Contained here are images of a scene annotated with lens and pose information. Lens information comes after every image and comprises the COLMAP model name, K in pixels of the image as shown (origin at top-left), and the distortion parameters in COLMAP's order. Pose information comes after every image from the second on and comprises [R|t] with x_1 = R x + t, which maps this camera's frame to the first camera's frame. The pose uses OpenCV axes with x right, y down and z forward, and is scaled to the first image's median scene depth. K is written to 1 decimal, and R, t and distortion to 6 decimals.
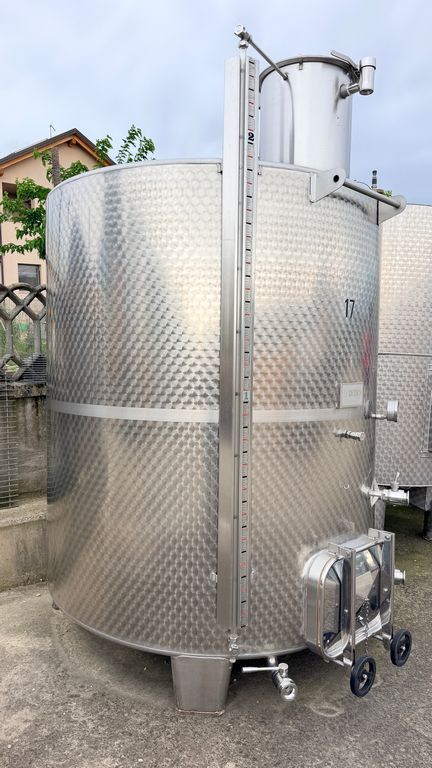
lens RADIAL K [[547.8, 0, 221.4], [0, 547.8, 381.7], [0, 0, 1]] dist [0.015558, -0.027619]
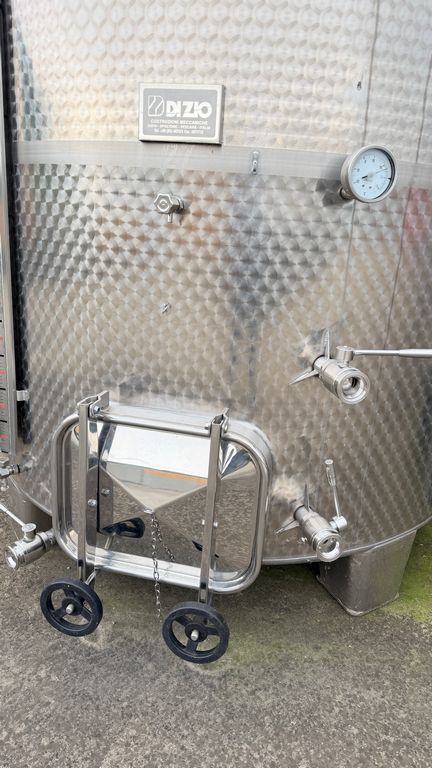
lens RADIAL K [[547.8, 0, 218.3], [0, 547.8, 385.8], [0, 0, 1]] dist [0.015558, -0.027619]
pose [[0.557120, 0.268745, -0.785744, 0.715476], [-0.102473, 0.961204, 0.256099, 0.128755], [0.824085, -0.062160, 0.563045, 0.768905]]
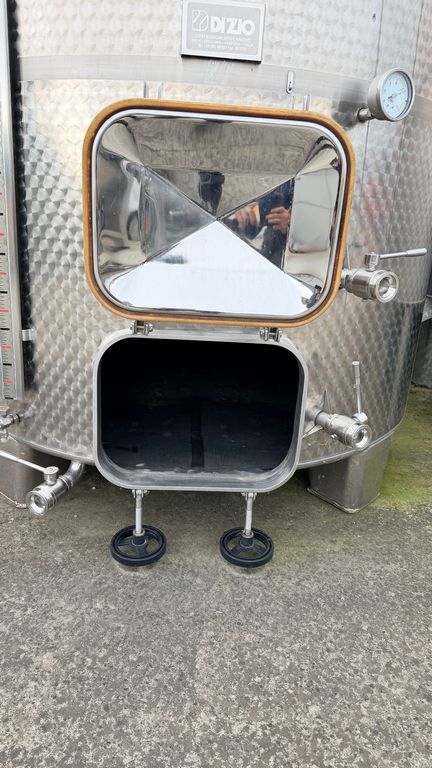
lens RADIAL K [[547.8, 0, 216.0], [0, 547.8, 387.4], [0, 0, 1]] dist [0.015558, -0.027619]
pose [[0.766608, 0.221768, -0.602604, 0.623914], [-0.082134, 0.964624, 0.250510, 0.217801], [0.636841, -0.142548, 0.757703, 0.593188]]
